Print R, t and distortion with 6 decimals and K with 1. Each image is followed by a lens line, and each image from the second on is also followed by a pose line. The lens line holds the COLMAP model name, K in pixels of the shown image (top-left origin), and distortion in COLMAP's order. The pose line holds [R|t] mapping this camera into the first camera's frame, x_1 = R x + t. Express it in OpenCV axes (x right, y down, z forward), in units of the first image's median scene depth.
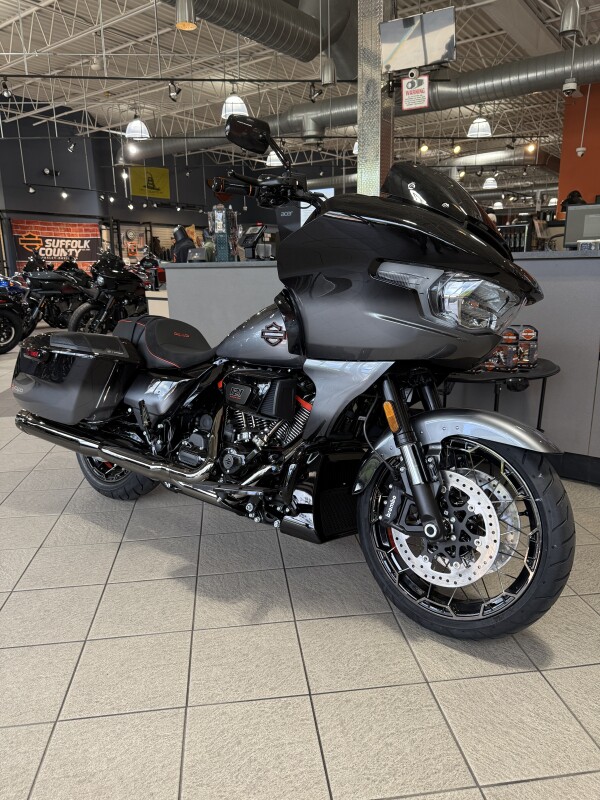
lens RADIAL K [[569.2, 0, 294.6], [0, 569.2, 402.0], [0, 0, 1]] dist [0.004454, -0.005195]
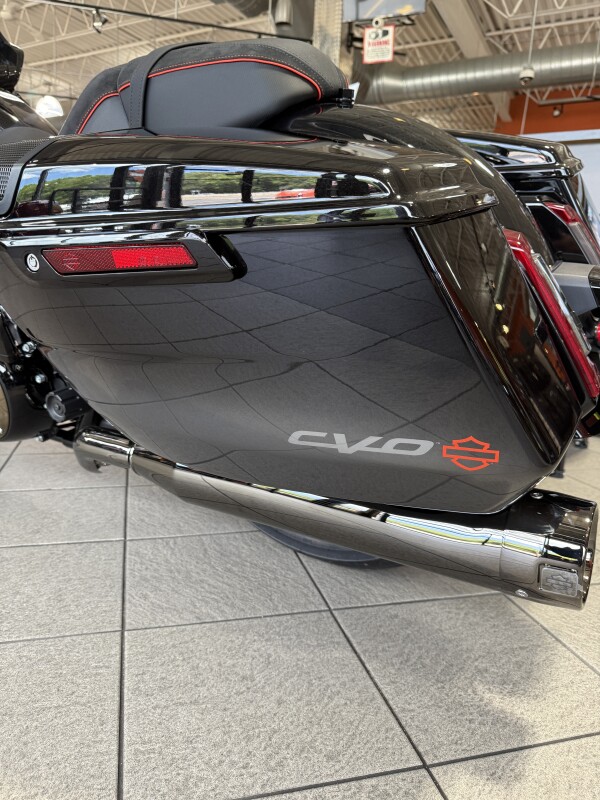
lens RADIAL K [[573.8, 0, 288.9], [0, 573.8, 402.9], [0, 0, 1]] dist [0.001651, -0.006091]
pose [[0.988366, 0.041228, 0.146401, -0.032275], [-0.033995, 0.998091, -0.051570, 0.061888], [-0.148247, 0.045993, 0.987880, 0.133267]]
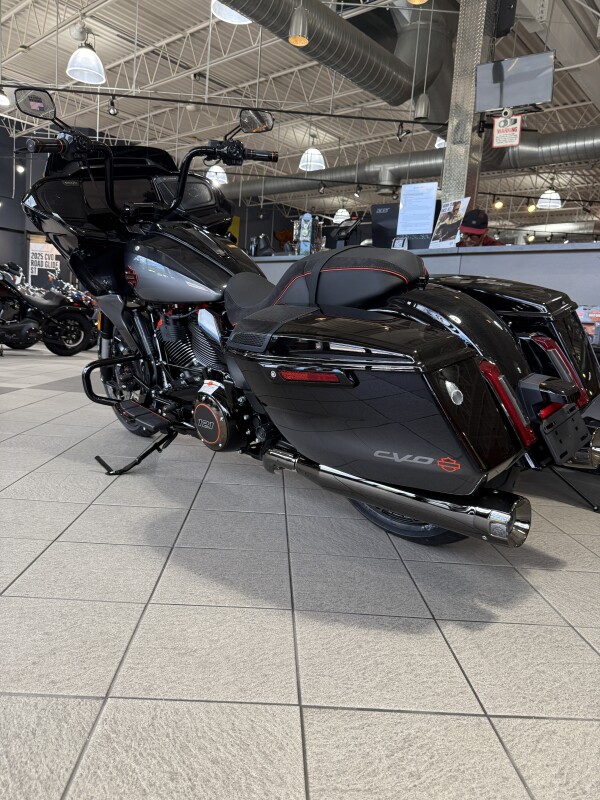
lens RADIAL K [[569.2, 0, 294.6], [0, 569.2, 402.0], [0, 0, 1]] dist [0.004454, -0.005195]
pose [[0.991909, 0.105246, -0.070996, -0.034948], [-0.112224, 0.988355, -0.102759, 0.068111], [0.059354, 0.109895, 0.992169, 0.022371]]
